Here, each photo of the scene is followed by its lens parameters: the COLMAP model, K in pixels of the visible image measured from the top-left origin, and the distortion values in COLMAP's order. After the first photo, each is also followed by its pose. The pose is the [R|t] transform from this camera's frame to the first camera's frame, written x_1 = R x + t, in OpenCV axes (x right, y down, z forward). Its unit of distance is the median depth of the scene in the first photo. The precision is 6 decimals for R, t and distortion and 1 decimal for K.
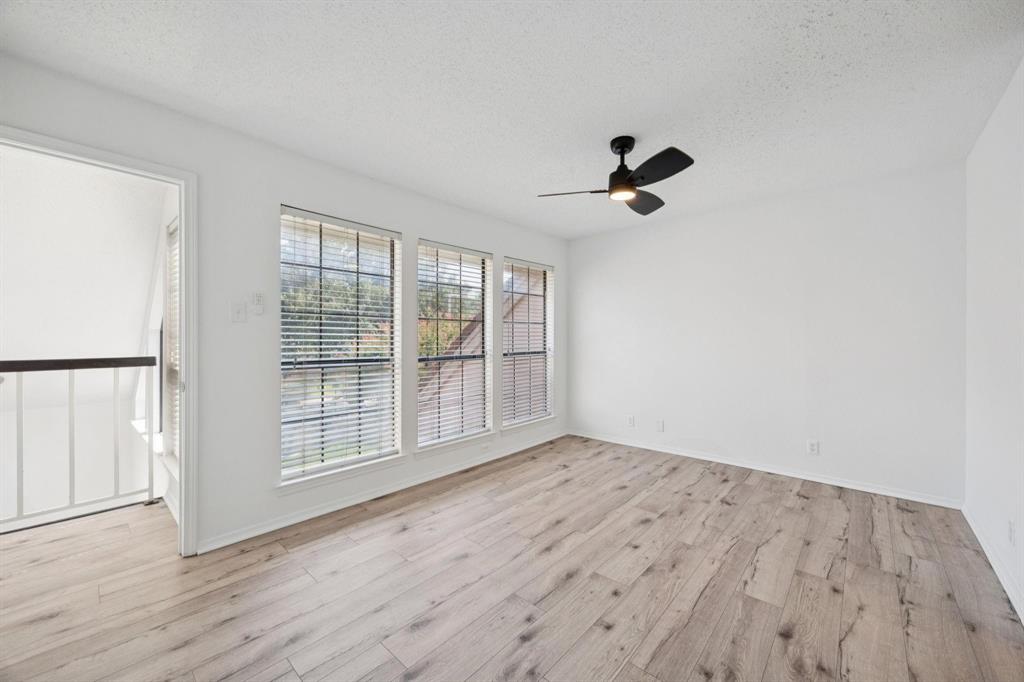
lens RADIAL K [[398.4, 0, 517.1], [0, 398.4, 339.5], [0, 0, 1]] dist [0.001000, 0.000058]
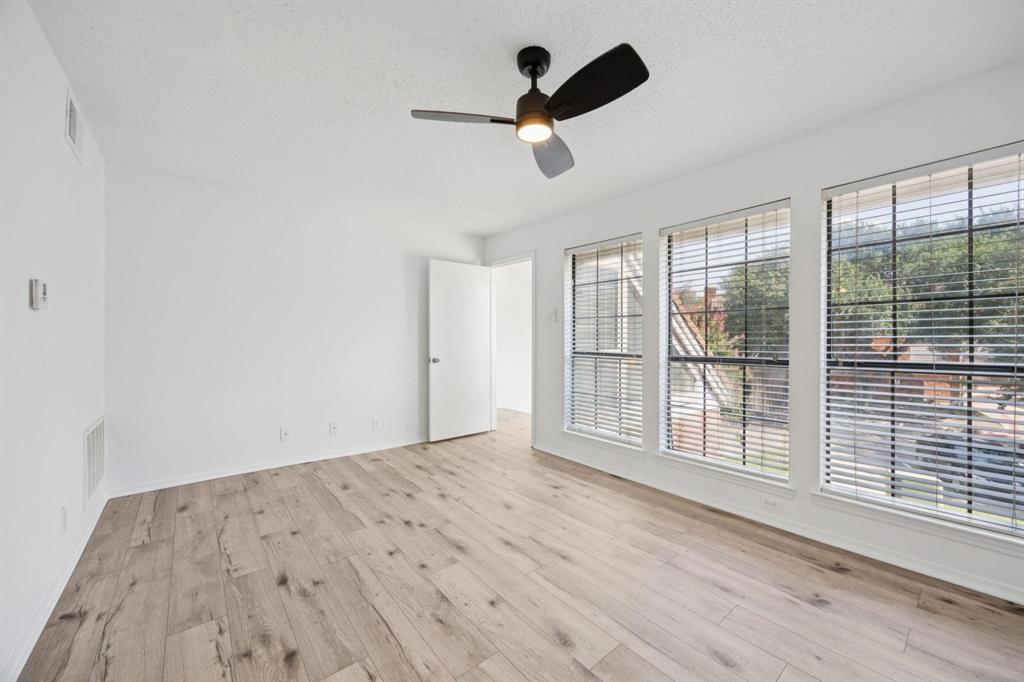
lens RADIAL K [[398.4, 0, 517.1], [0, 398.4, 339.5], [0, 0, 1]] dist [0.001000, 0.000058]
pose [[-0.168469, 0.002542, -0.985704, 0.972789], [-0.001296, 0.999995, 0.002800, 0.007712], [0.985706, 0.001749, -0.168465, 1.090497]]
